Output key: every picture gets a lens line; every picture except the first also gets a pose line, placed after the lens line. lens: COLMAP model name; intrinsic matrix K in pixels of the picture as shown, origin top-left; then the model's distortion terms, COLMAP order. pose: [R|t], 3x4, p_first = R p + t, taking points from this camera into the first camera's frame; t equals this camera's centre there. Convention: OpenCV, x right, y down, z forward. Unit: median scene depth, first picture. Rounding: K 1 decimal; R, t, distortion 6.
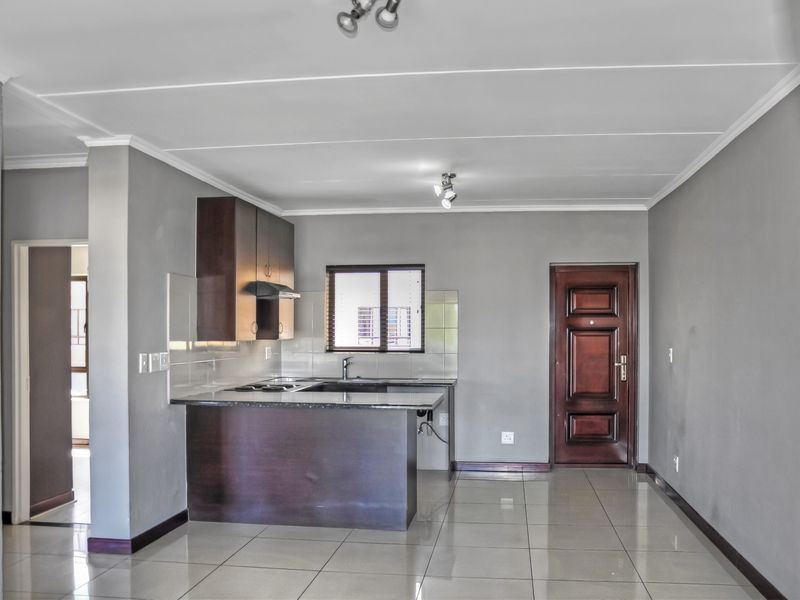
lens RADIAL K [[738.5, 0, 398.2], [0, 738.5, 319.9], [0, 0, 1]] dist [-0.097644, 0.001505]
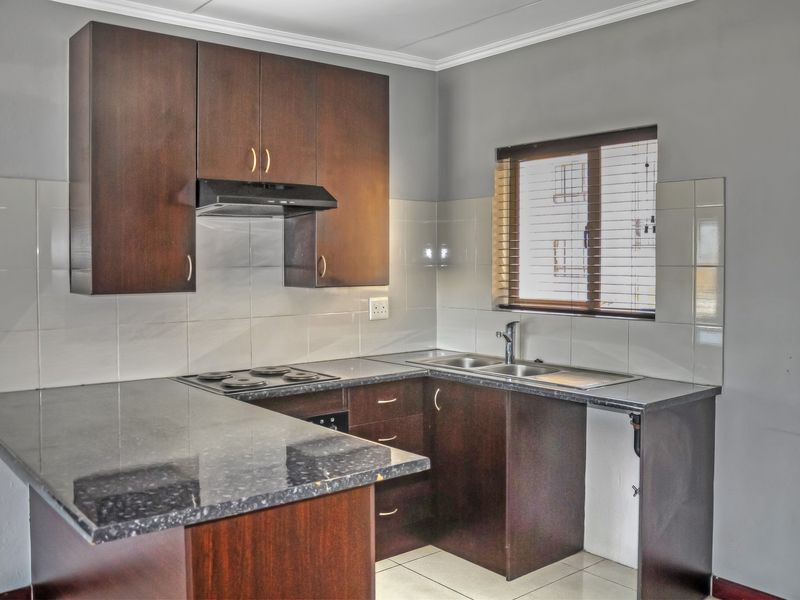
lens RADIAL K [[749.0, 0, 413.7], [0, 749.0, 280.3], [0, 0, 1]] dist [-0.148294, 0.150464]
pose [[0.744517, 0.016922, -0.667389, 0.231098], [0.014288, 0.999046, 0.041270, -0.000733], [0.667451, -0.040262, 0.743565, 0.580583]]
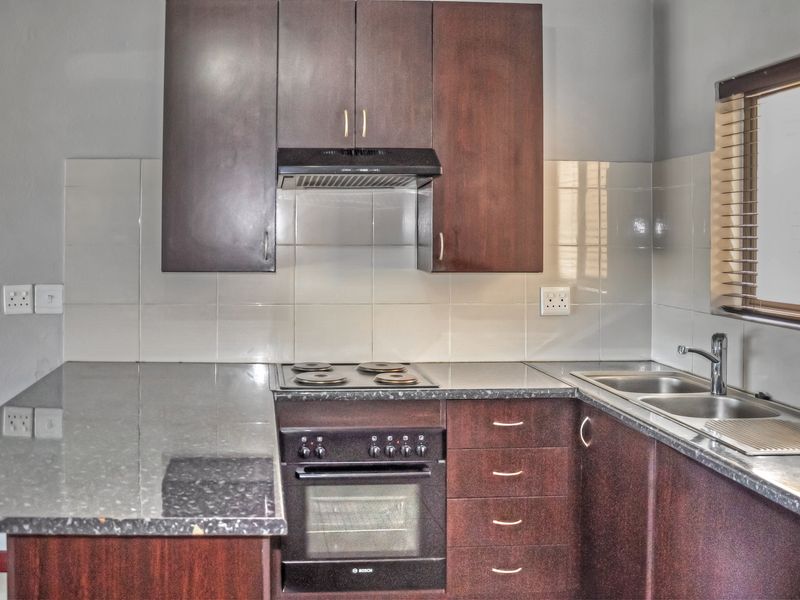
lens RADIAL K [[760.3, 0, 400.1], [0, 760.3, 236.8], [0, 0, 1]] dist [-0.061536, 0.008327]
pose [[0.195104, 0.000994, -0.980782, 0.255242], [0.010193, 0.999943, 0.003041, 0.002606], [0.980730, -0.010590, 0.195083, 0.803453]]
